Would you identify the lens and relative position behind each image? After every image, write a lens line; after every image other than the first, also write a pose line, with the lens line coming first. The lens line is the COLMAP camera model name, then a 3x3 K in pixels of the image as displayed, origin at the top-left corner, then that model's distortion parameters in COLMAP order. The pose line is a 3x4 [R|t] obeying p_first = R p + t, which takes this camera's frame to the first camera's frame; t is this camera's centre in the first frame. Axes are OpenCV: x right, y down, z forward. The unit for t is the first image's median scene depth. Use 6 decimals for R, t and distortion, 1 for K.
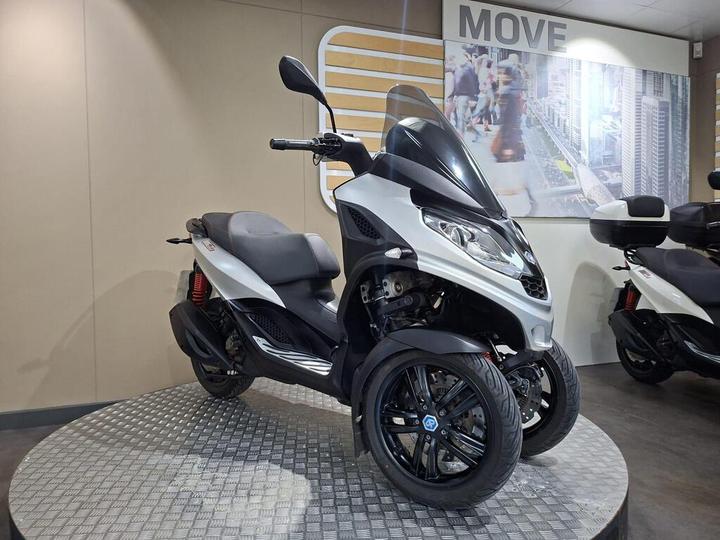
lens RADIAL K [[488.3, 0, 353.4], [0, 488.3, 274.8], [0, 0, 1]] dist [0.092790, -0.112397]
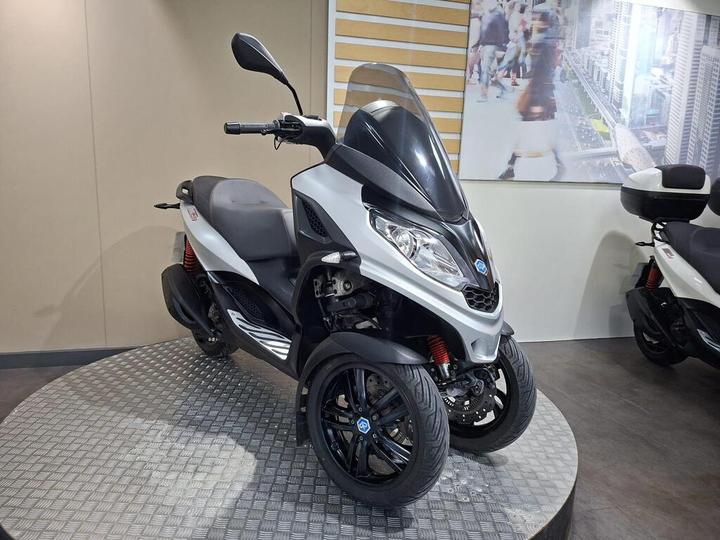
lens RADIAL K [[487.4, 0, 354.3], [0, 487.4, 275.1], [0, 0, 1]] dist [0.088701, -0.108461]
pose [[0.993835, 0.060606, -0.092842, 0.103836], [-0.047505, 0.989385, 0.137333, -0.069402], [0.100179, -0.132076, 0.986164, 0.022392]]
